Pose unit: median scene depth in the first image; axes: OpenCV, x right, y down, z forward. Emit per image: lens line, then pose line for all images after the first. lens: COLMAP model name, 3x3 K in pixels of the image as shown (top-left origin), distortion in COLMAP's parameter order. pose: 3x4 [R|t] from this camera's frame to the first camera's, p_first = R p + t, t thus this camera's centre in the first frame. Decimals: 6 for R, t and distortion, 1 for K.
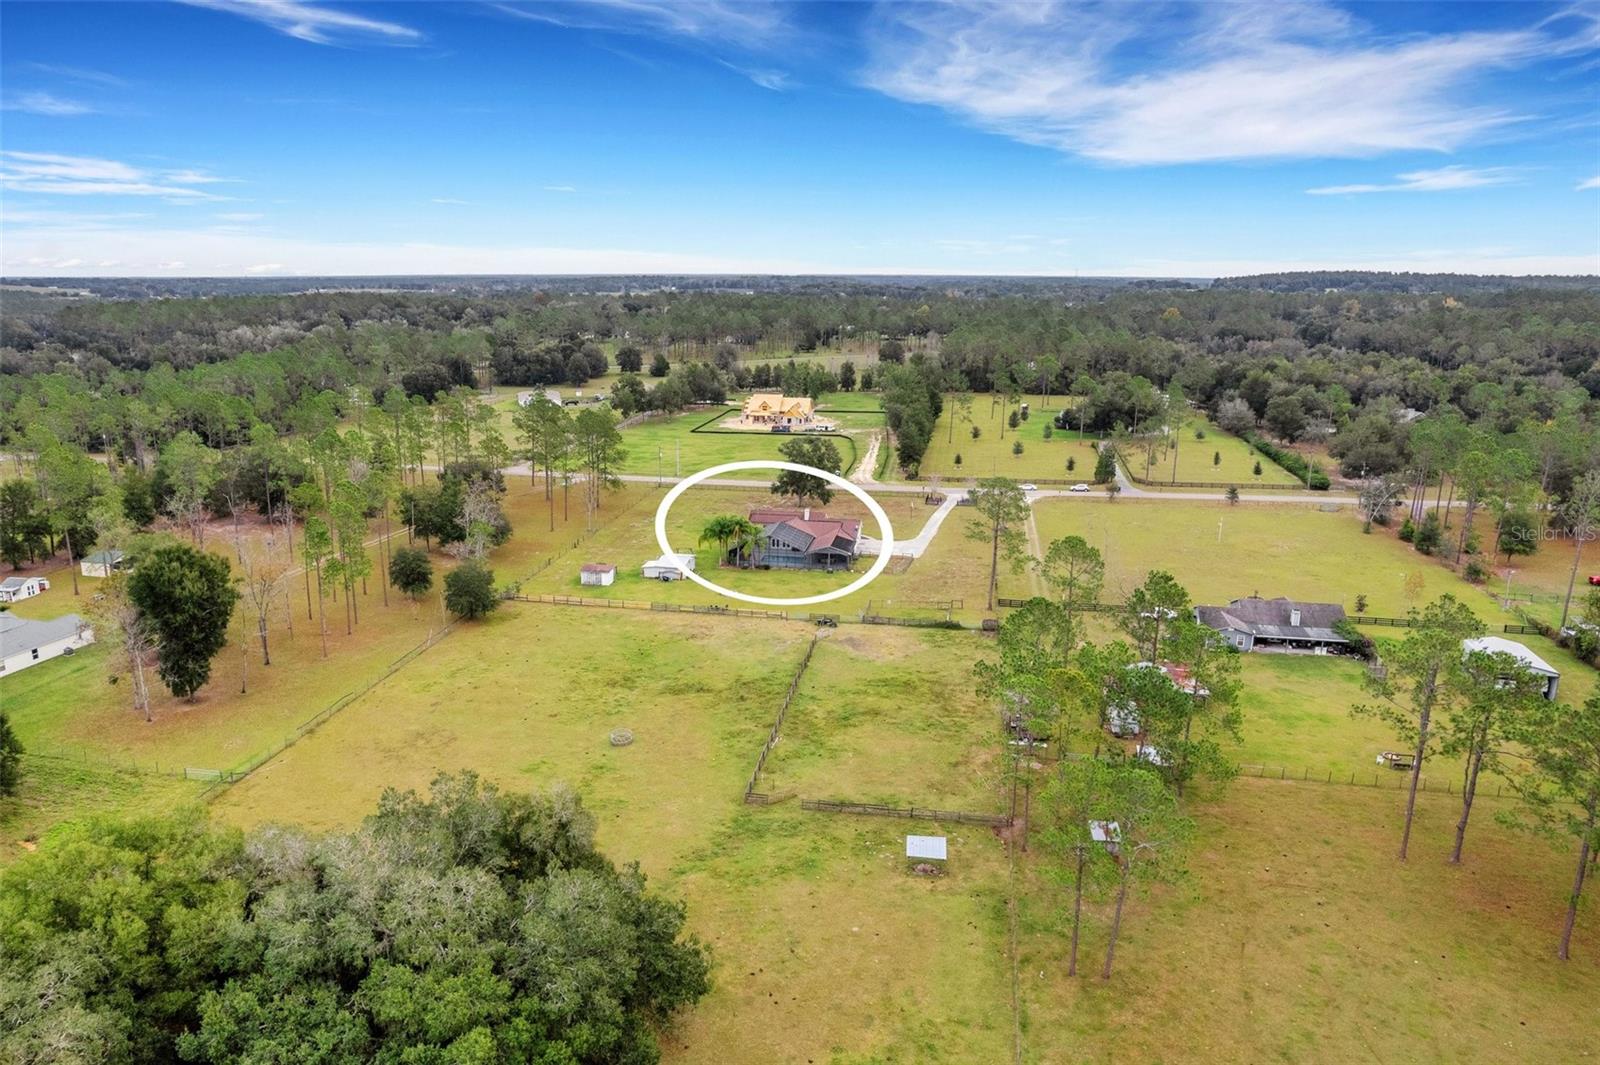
lens RADIAL K [[1027.1, 0, 802.4], [0, 1027.1, 530.9], [0, 0, 1]] dist [-0.079416, 0.067027]
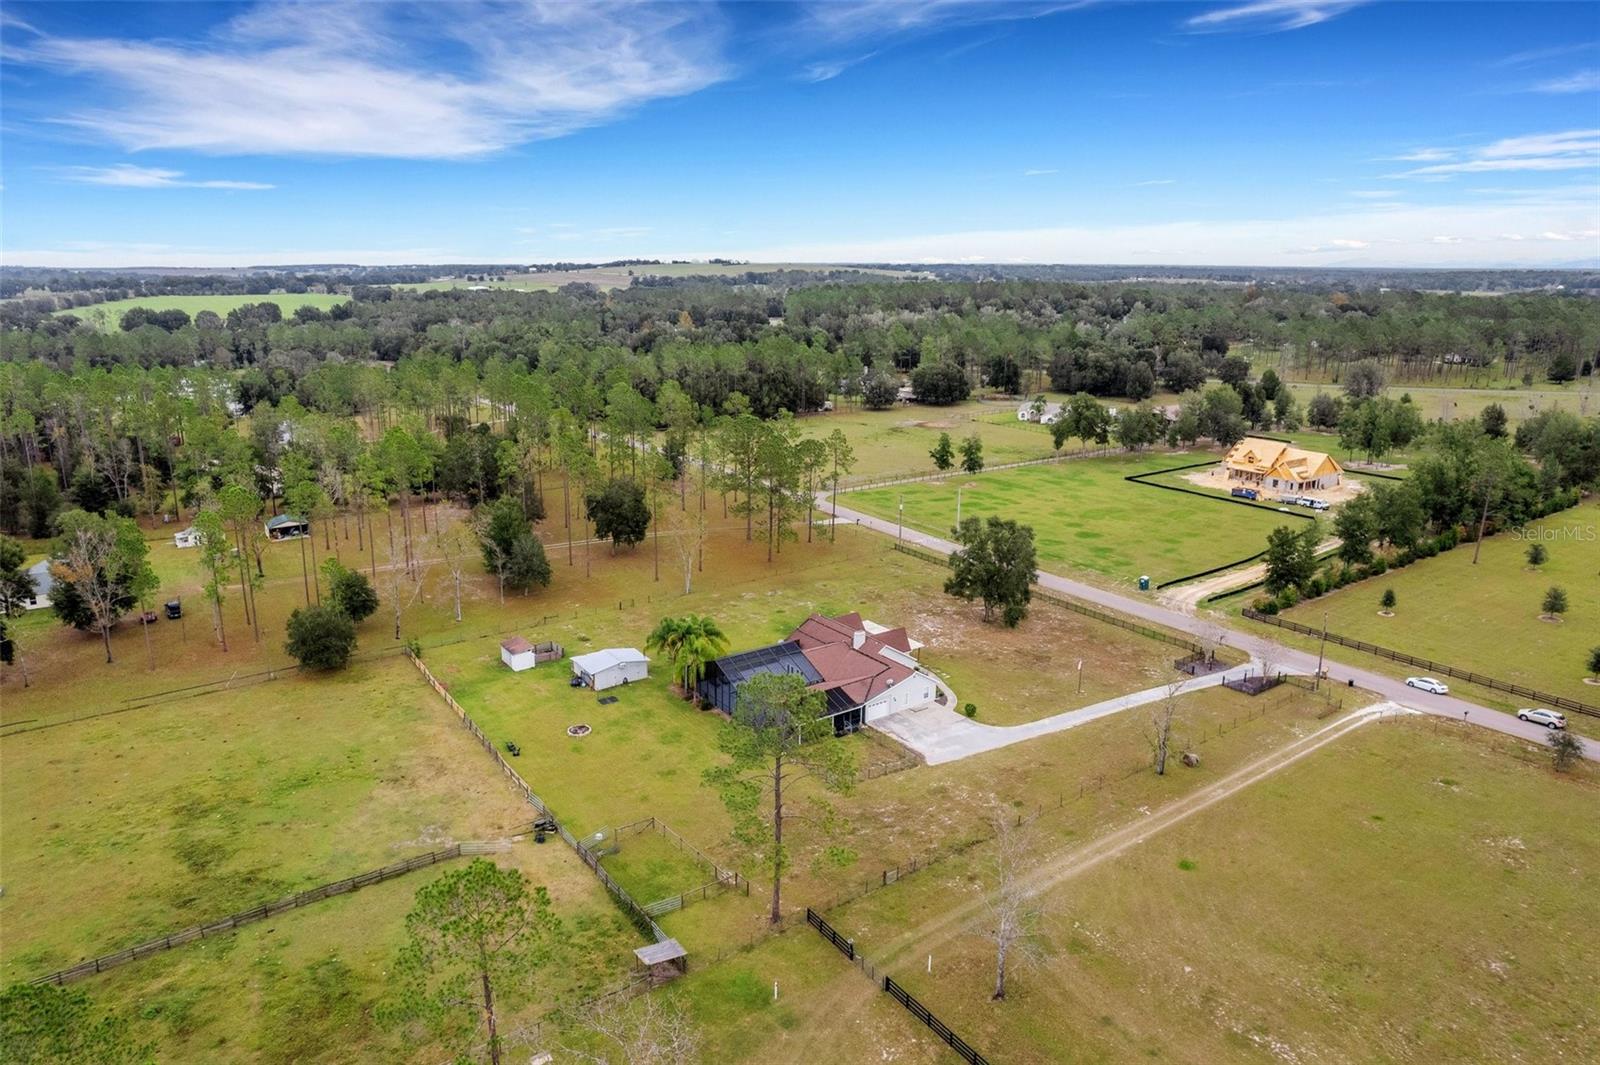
lens RADIAL K [[1037.9, 0, 801.2], [0, 1037.9, 524.8], [0, 0, 1]] dist [-0.080329, 0.075542]
pose [[0.706200, 0.173408, -0.686449, 0.296522], [-0.172768, 0.982440, 0.070441, -0.091315], [0.686610, 0.068851, 0.723758, 0.359427]]
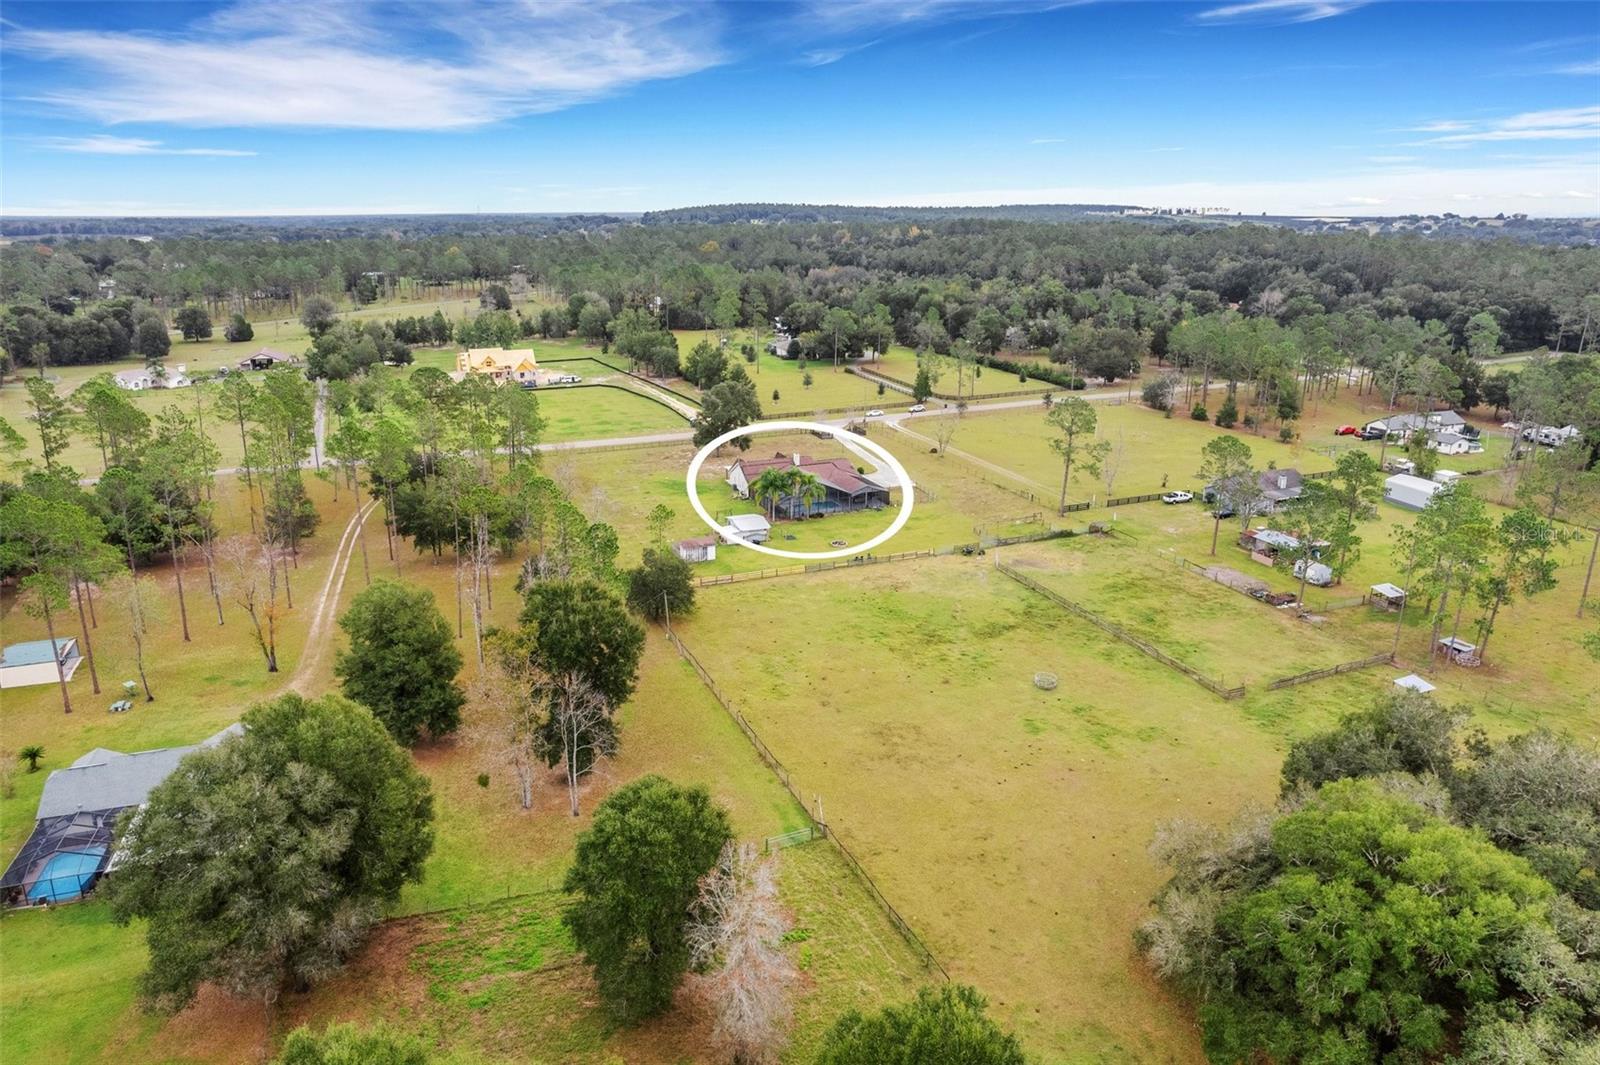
lens RADIAL K [[1027.1, 0, 802.4], [0, 1027.1, 530.9], [0, 0, 1]] dist [-0.079416, 0.067027]
pose [[0.842163, -0.163602, 0.513805, -0.364572], [0.133172, 0.986450, 0.095819, -0.030202], [-0.522519, -0.012271, 0.852539, 0.114460]]
